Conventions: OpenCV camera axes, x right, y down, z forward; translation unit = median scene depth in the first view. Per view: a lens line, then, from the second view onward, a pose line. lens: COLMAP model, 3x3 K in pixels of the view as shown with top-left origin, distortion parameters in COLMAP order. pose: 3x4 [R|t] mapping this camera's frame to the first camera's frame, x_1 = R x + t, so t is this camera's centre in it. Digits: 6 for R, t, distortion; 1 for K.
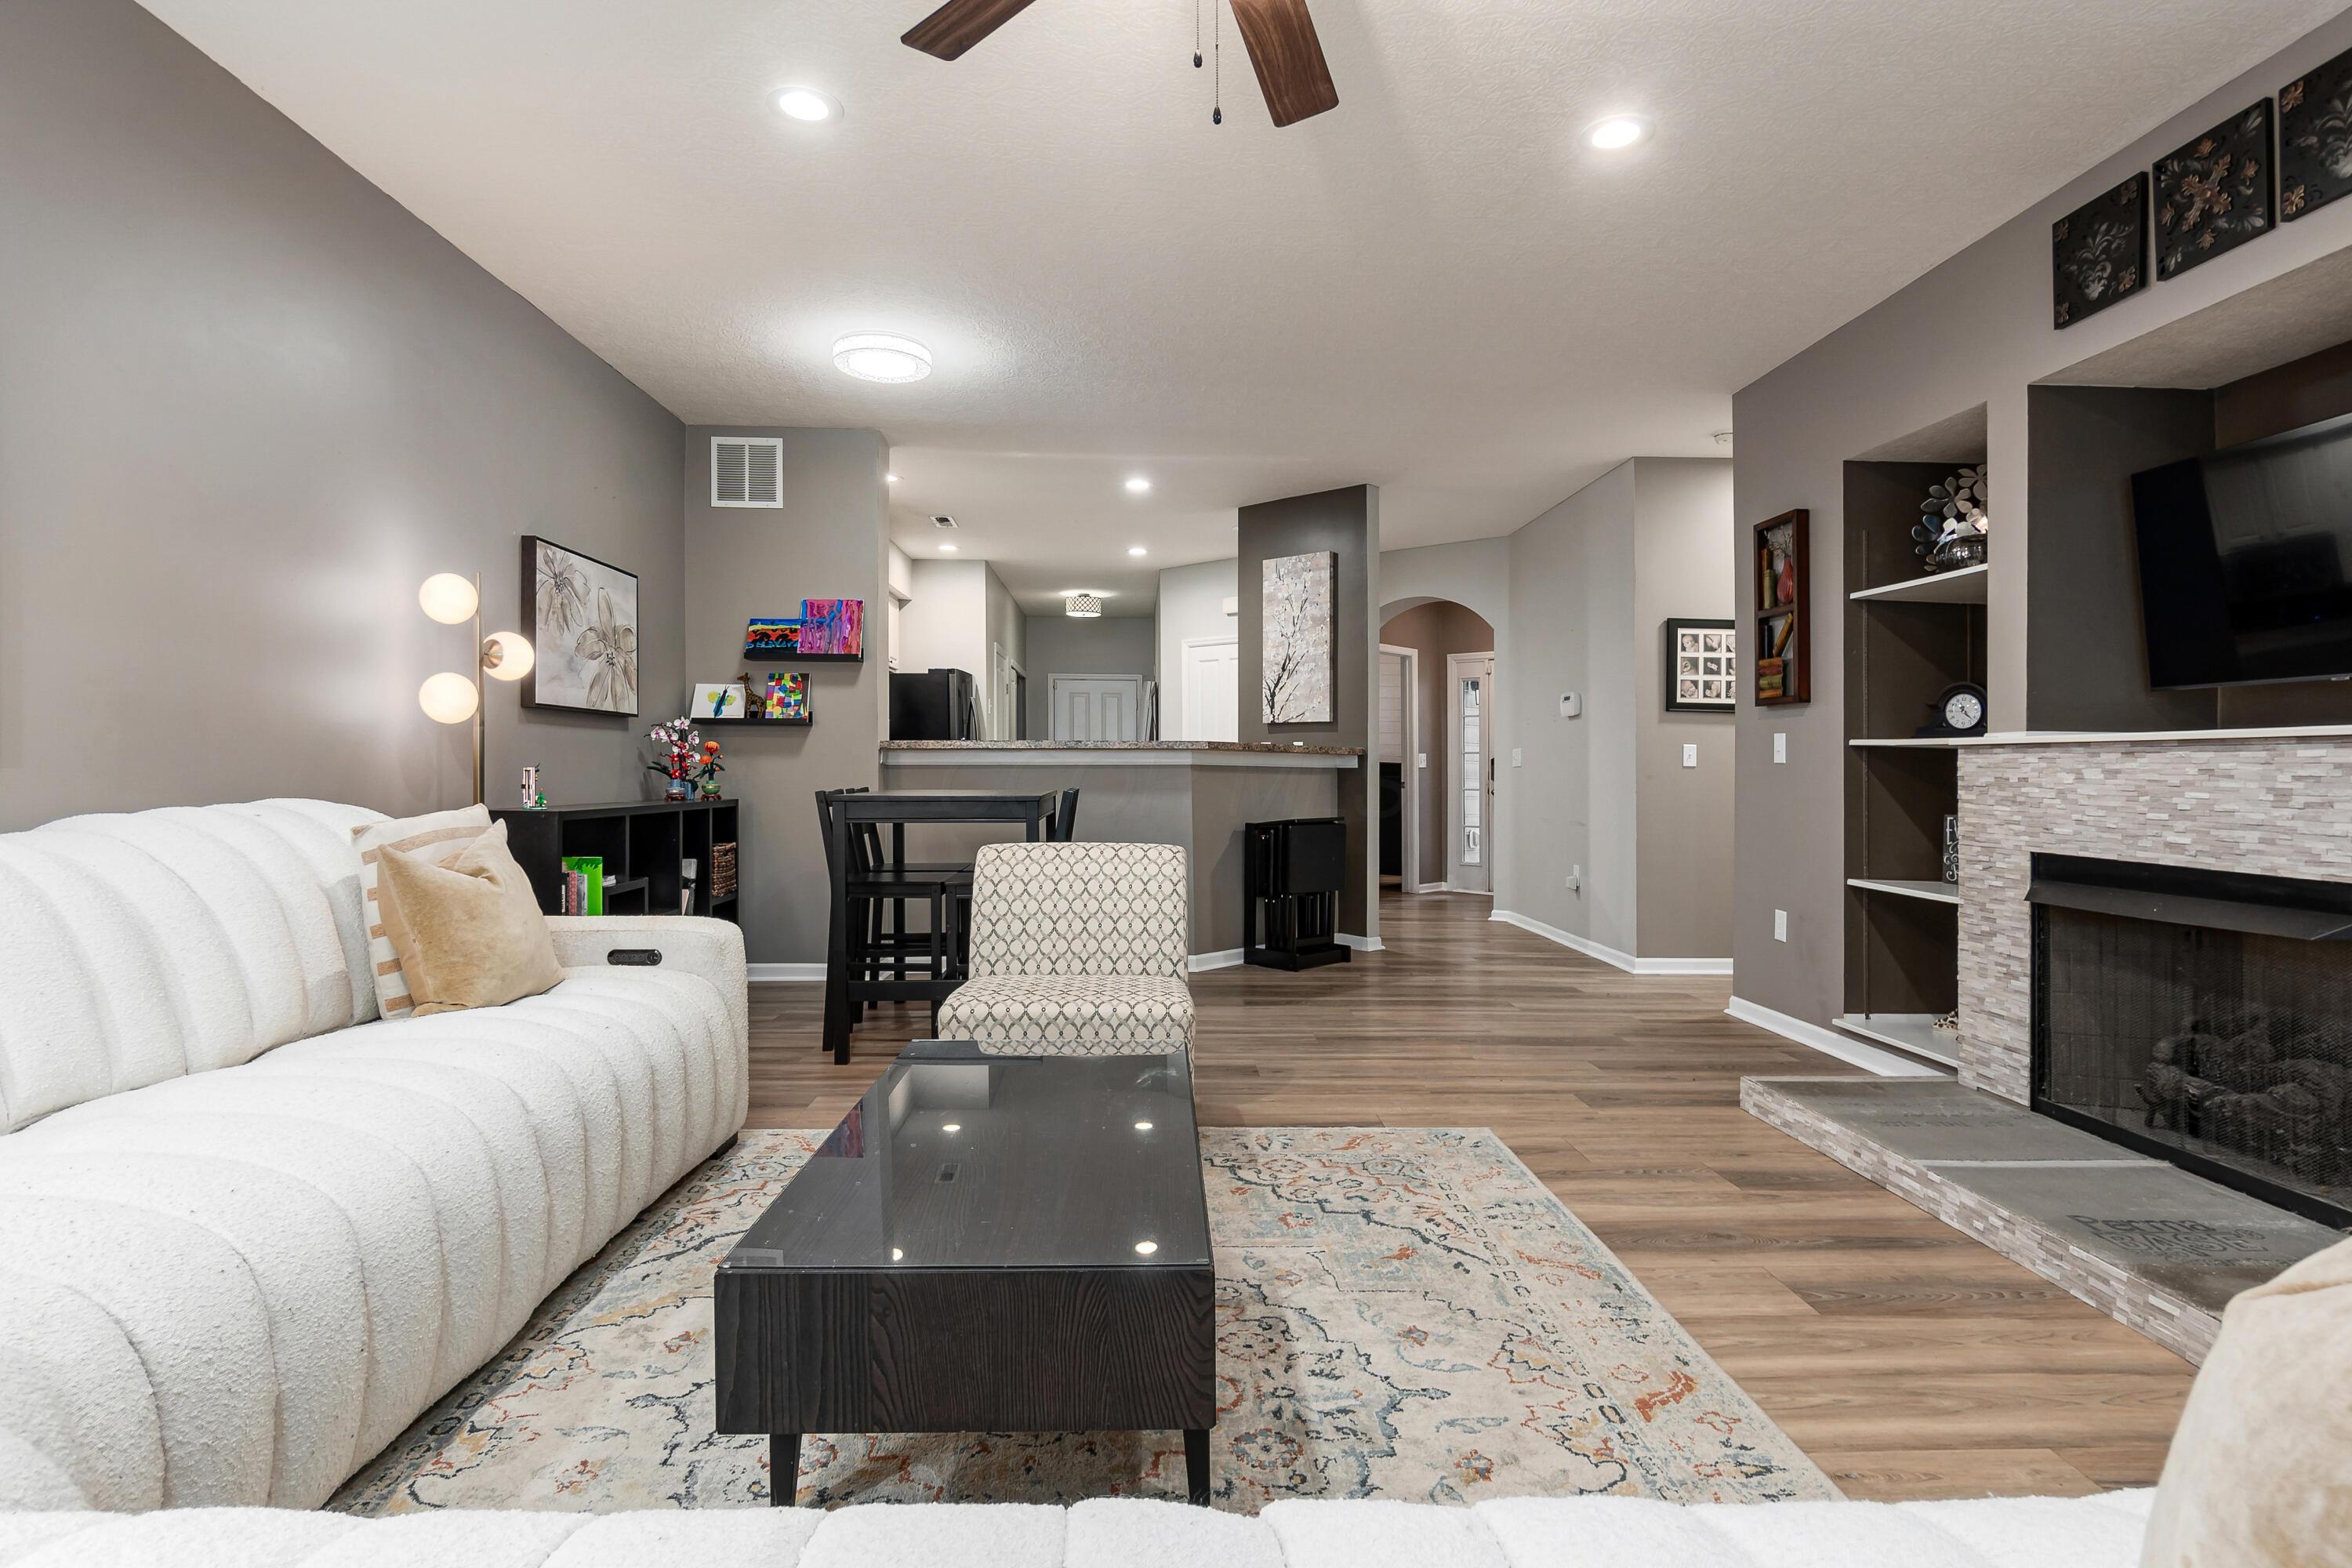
lens RADIAL K [[1204.2, 0, 1199.3], [0, 1204.2, 752.2], [0, 0, 1]] dist [-0.005052, 0.000453]
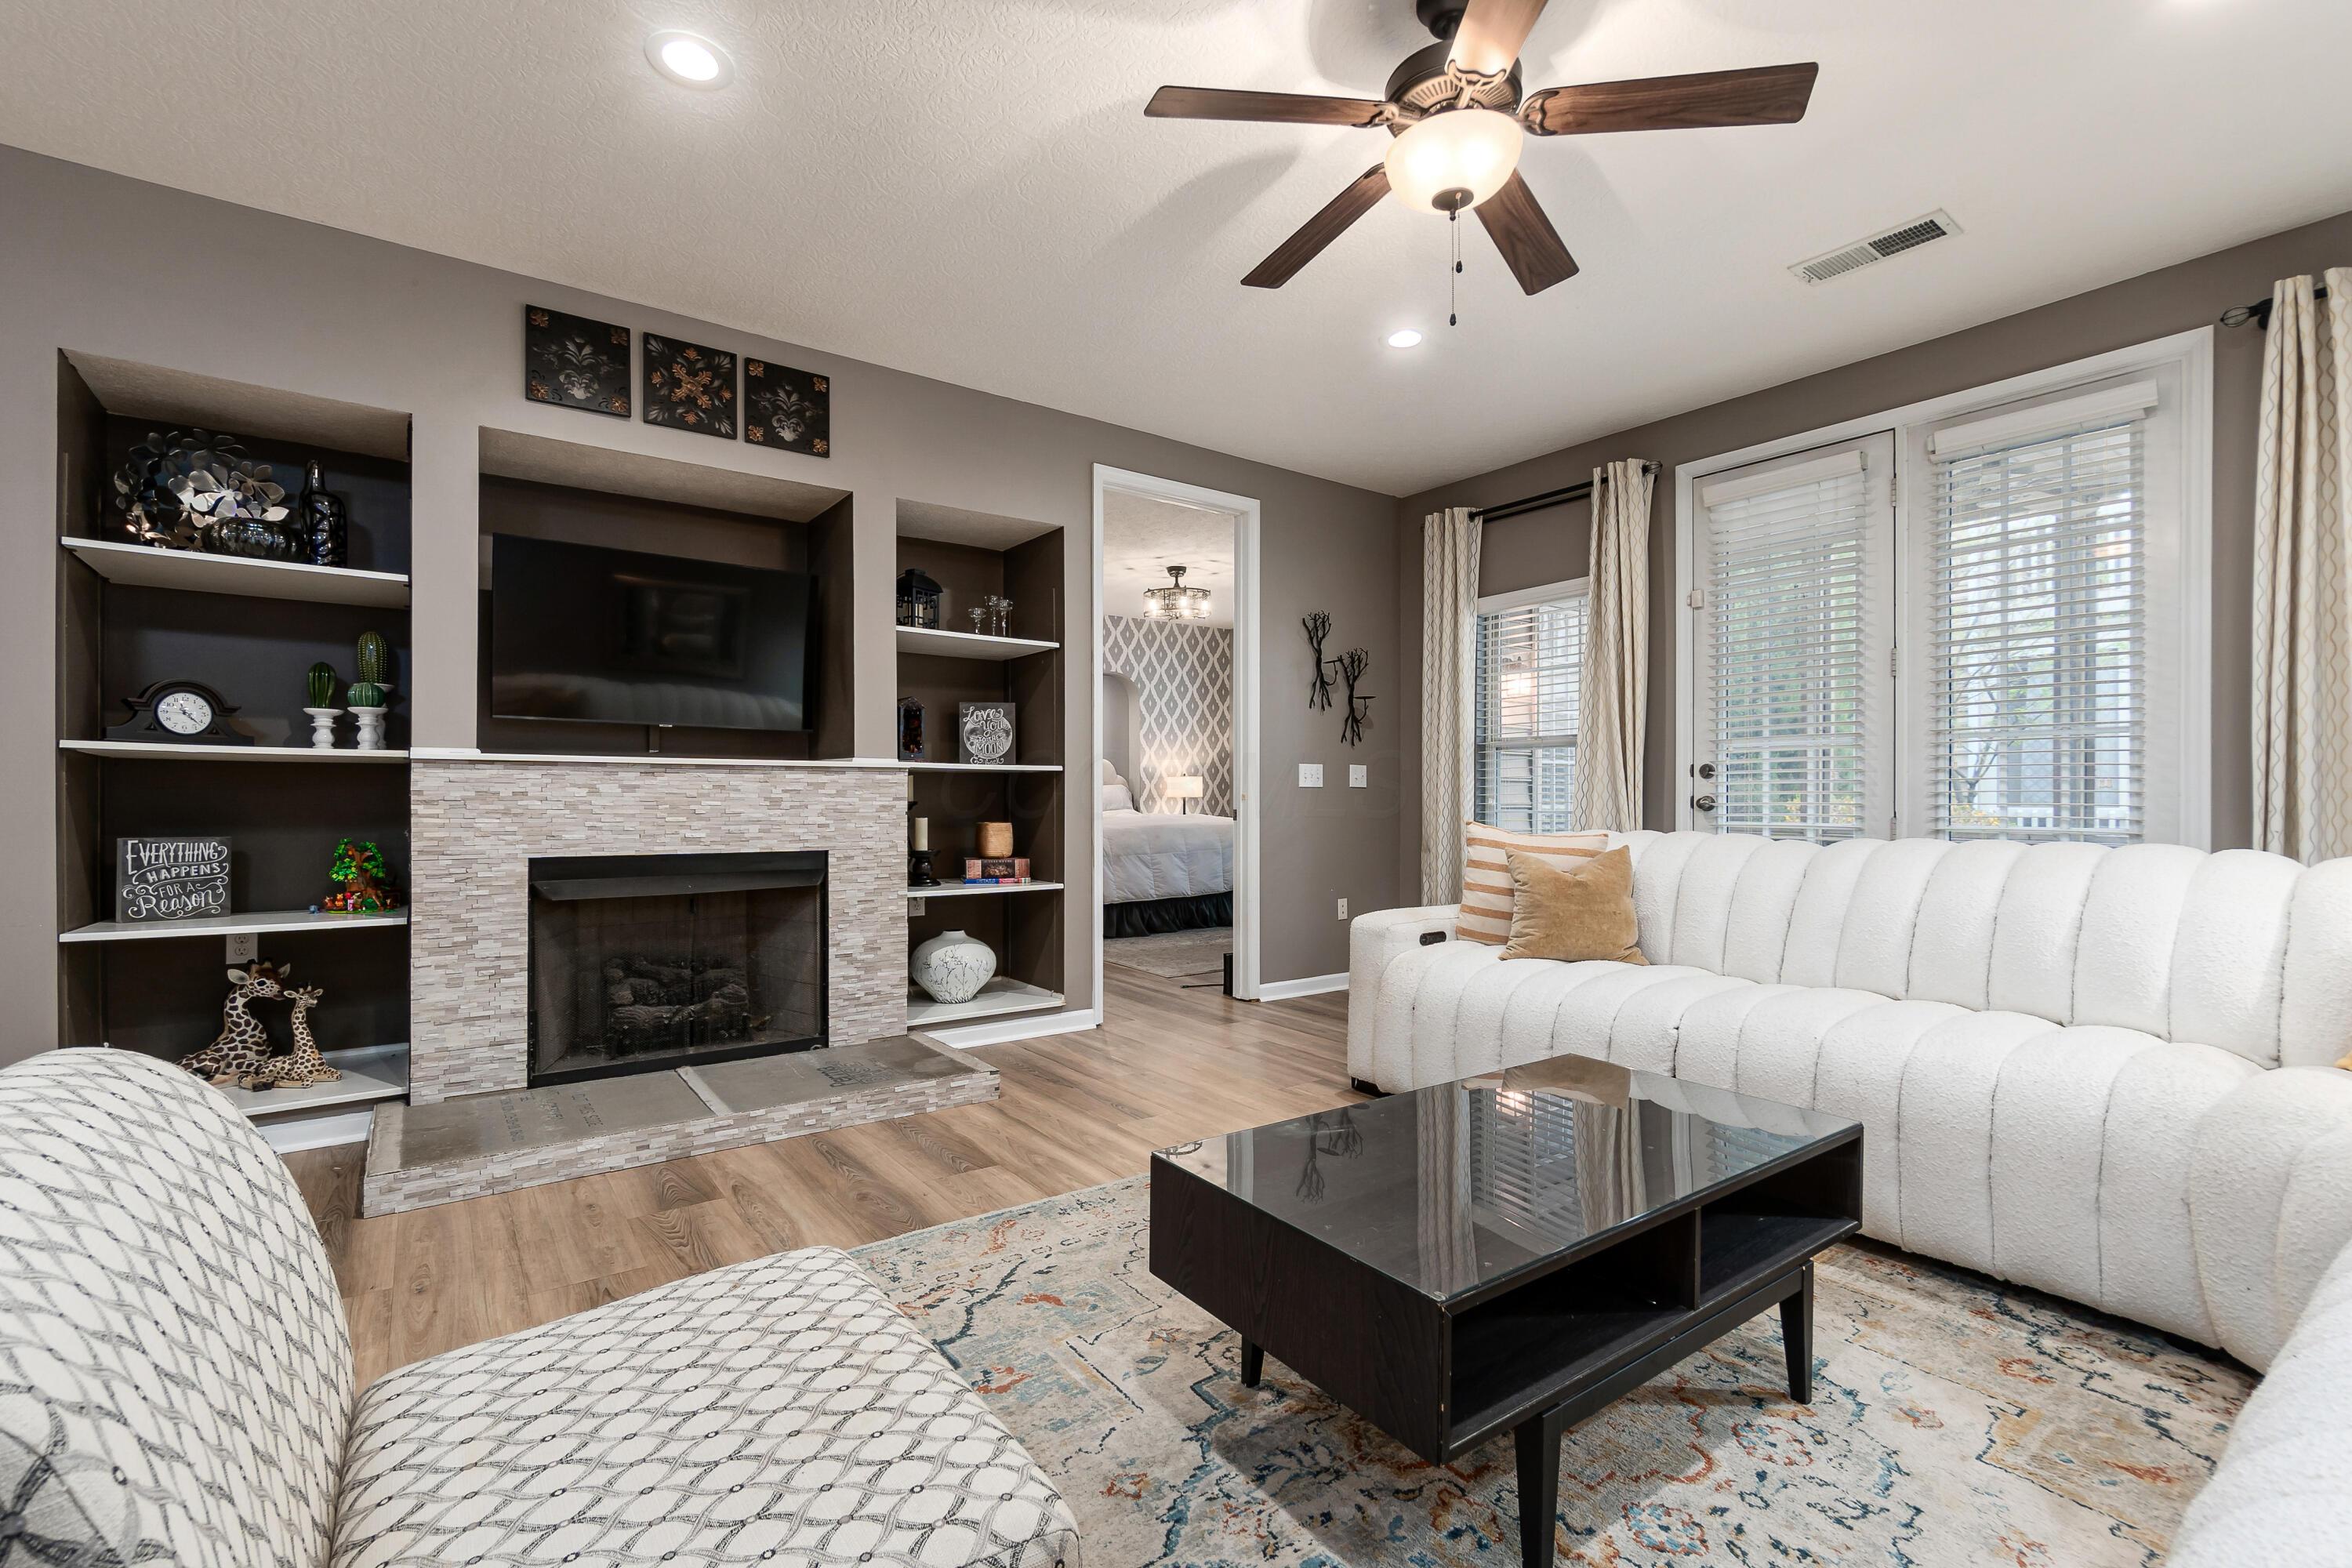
lens RADIAL K [[1009.3, 0, 1156.1], [0, 1009.3, 794.4], [0, 0, 1]] dist [-0.009466, 0.000464]
pose [[-0.538036, -0.010943, 0.842851, -0.394761], [-0.019446, 0.999811, 0.000568, 0.011593], [-0.842698, -0.016085, -0.538147, 0.982270]]
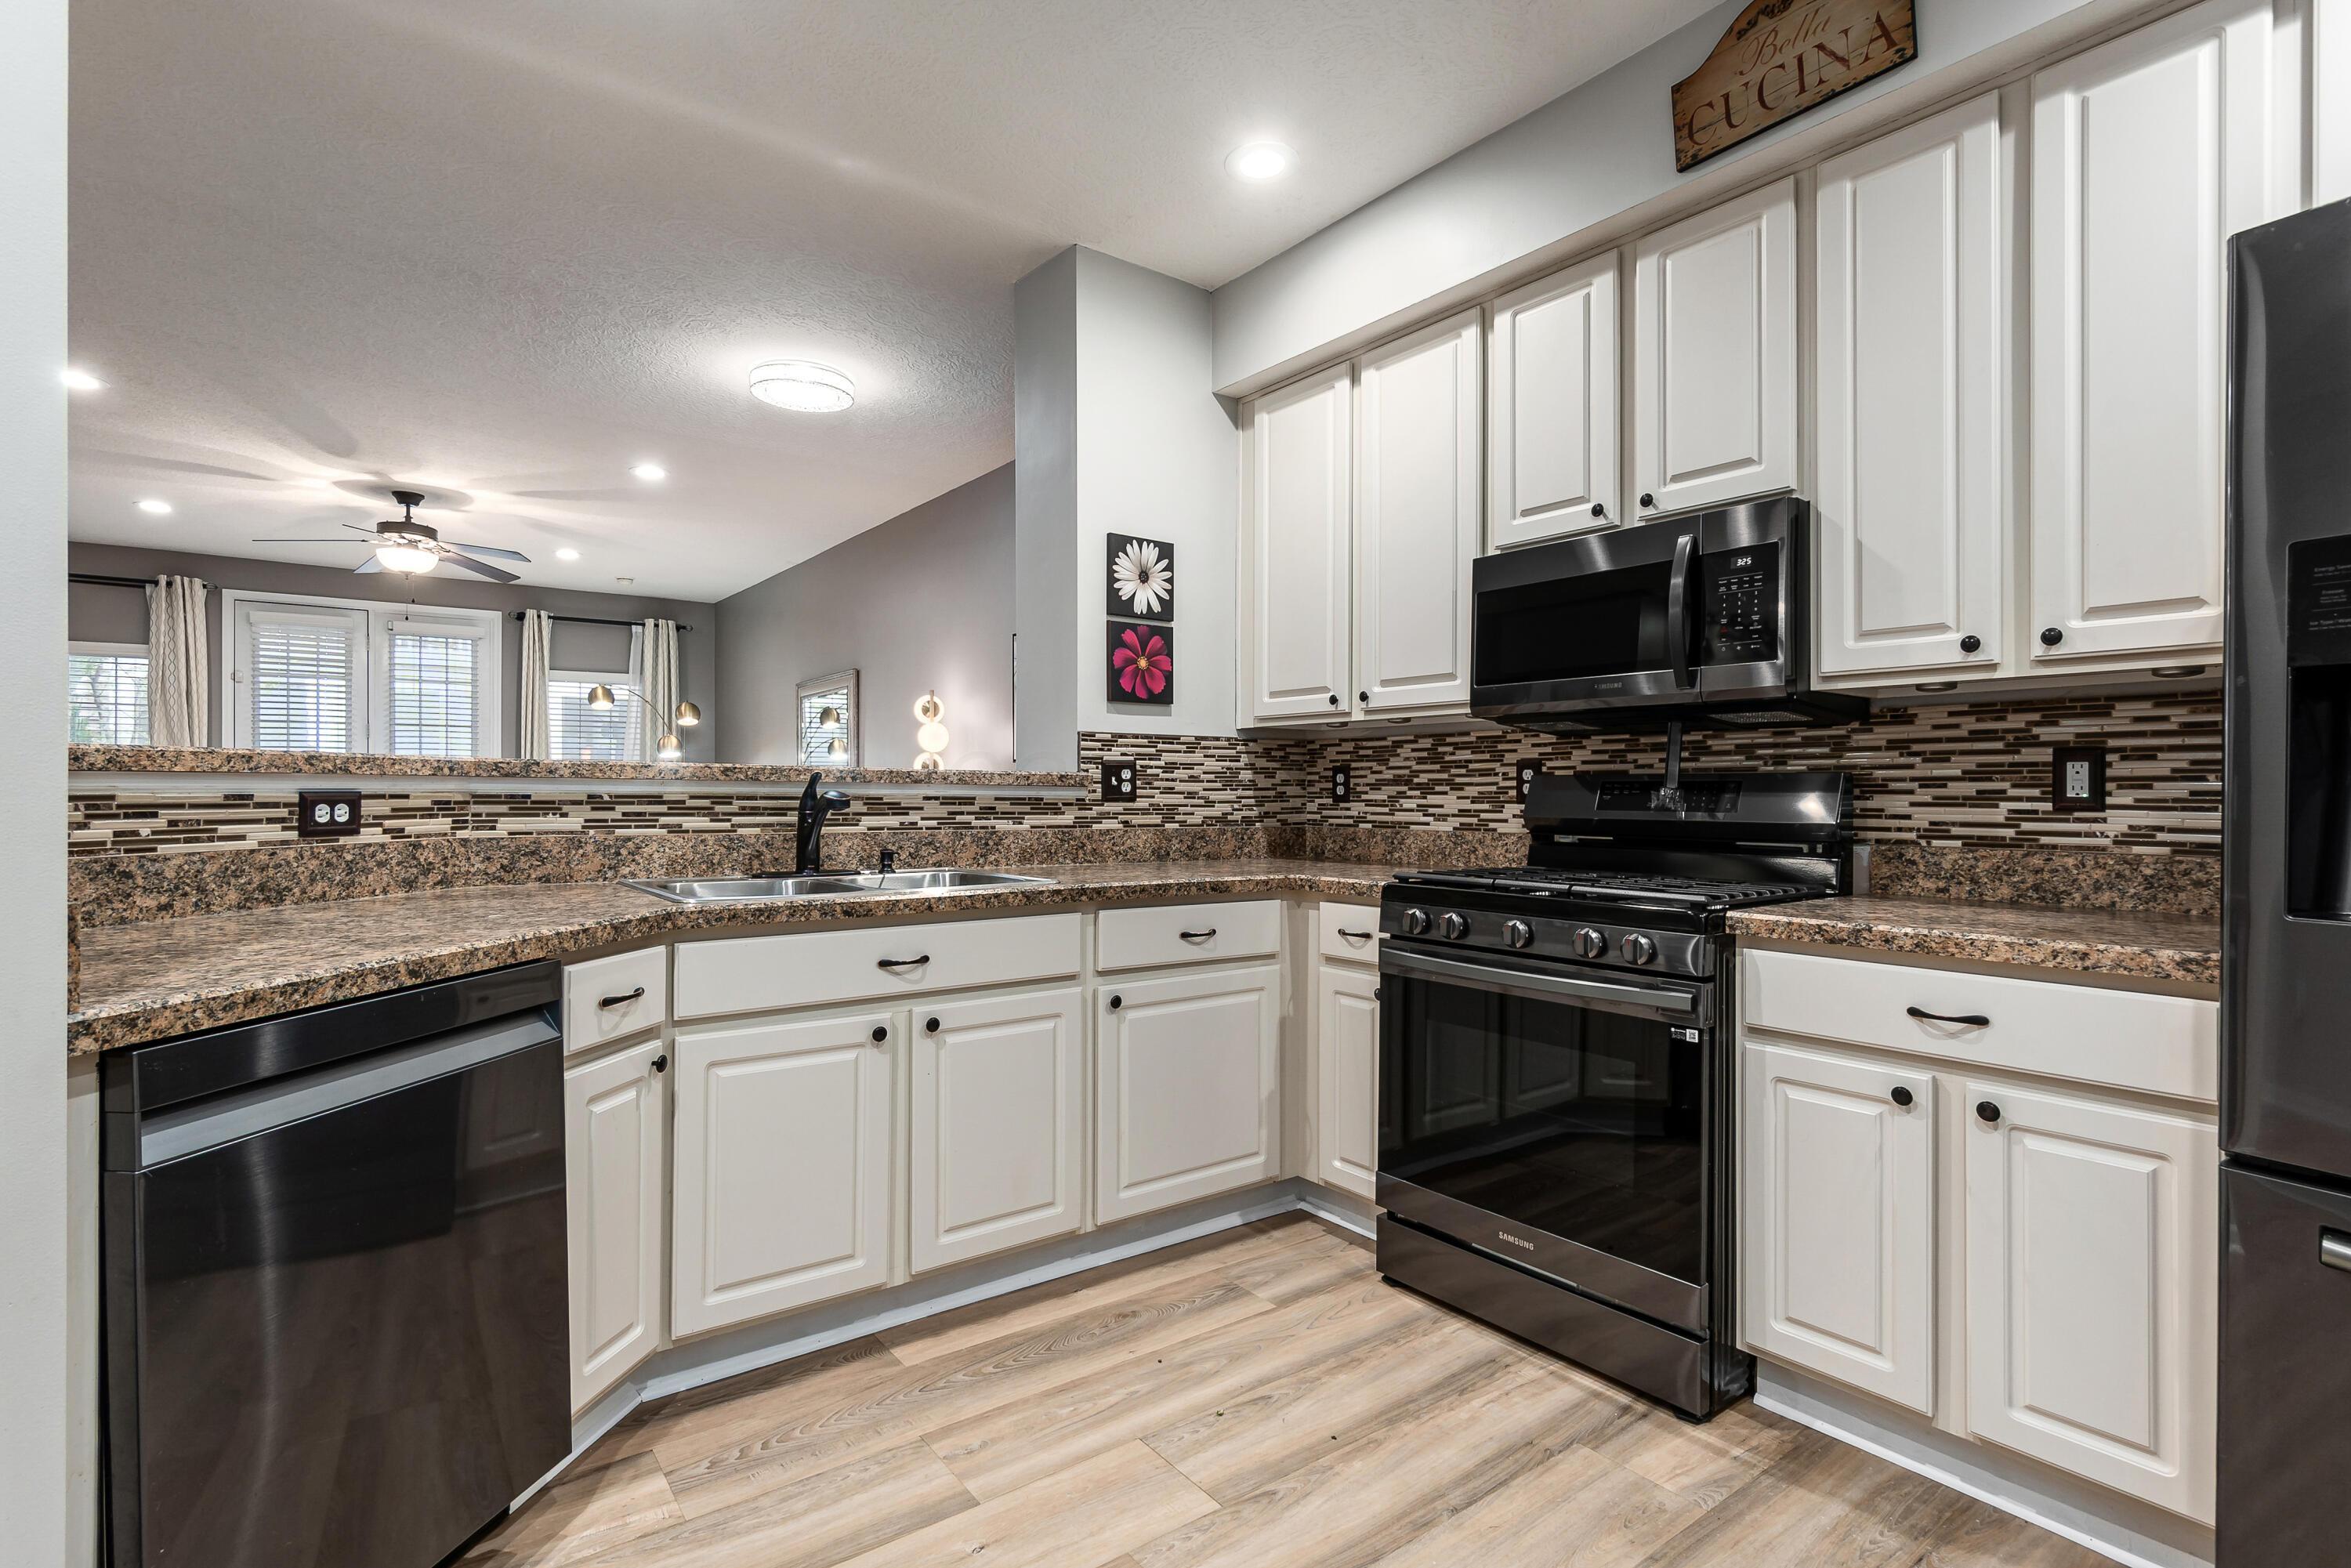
lens RADIAL K [[1107.0, 0, 1140.0], [0, 1107.0, 793.6], [0, 0, 1]] dist [-0.001898, -0.000388]
pose [[-0.837091, -0.011478, -0.546943, 0.001803], [-0.002788, 0.999856, -0.016716, 0.019387], [0.547057, -0.012468, -0.837003, 2.519342]]
